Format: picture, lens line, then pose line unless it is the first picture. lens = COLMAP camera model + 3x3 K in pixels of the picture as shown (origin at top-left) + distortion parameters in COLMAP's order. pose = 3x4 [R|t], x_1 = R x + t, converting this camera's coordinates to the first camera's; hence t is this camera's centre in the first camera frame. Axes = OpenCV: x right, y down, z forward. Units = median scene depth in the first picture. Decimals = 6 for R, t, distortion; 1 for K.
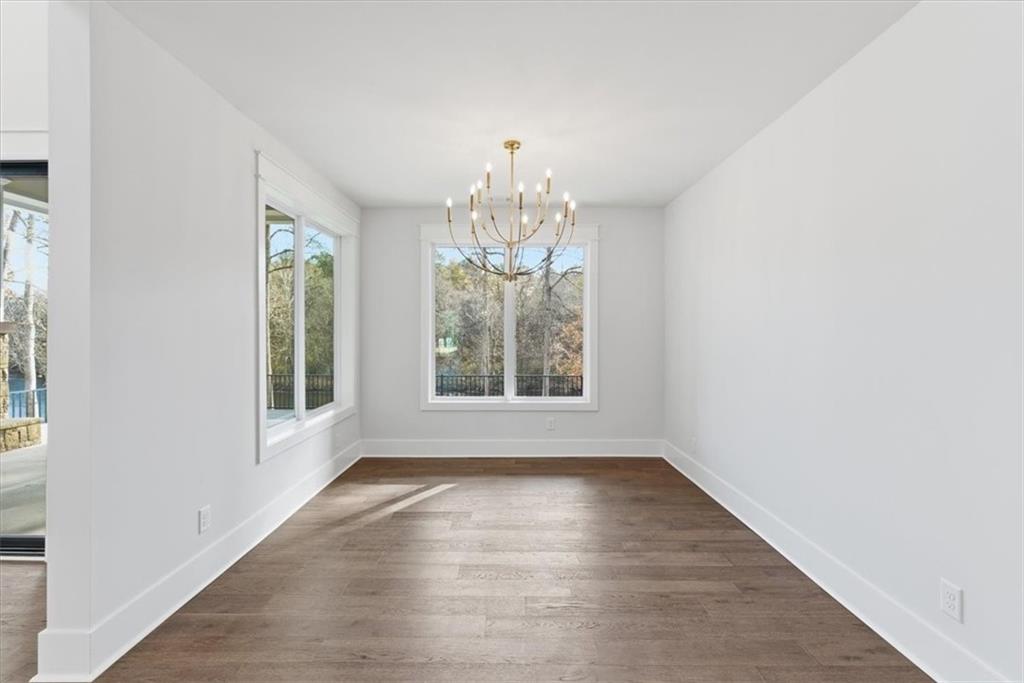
lens RADIAL K [[461.1, 0, 509.9], [0, 461.1, 337.9], [0, 0, 1]] dist [-0.001806, 0.003011]
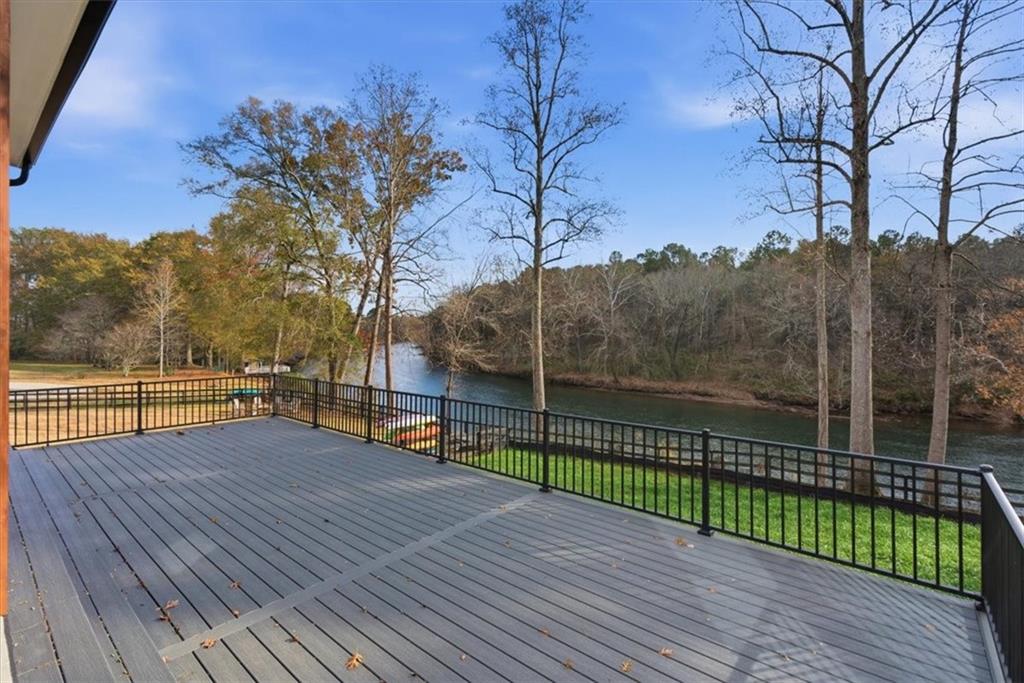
lens RADIAL K [[461.1, 0, 512.7], [0, 461.1, 333.8], [0, 0, 1]] dist [-0.001806, 0.003011]
pose [[0.763249, 0.002697, -0.646099, 0.028734], [-0.007599, 0.999960, -0.004803, 0.002496], [0.646060, 0.008575, 0.763239, 0.141524]]
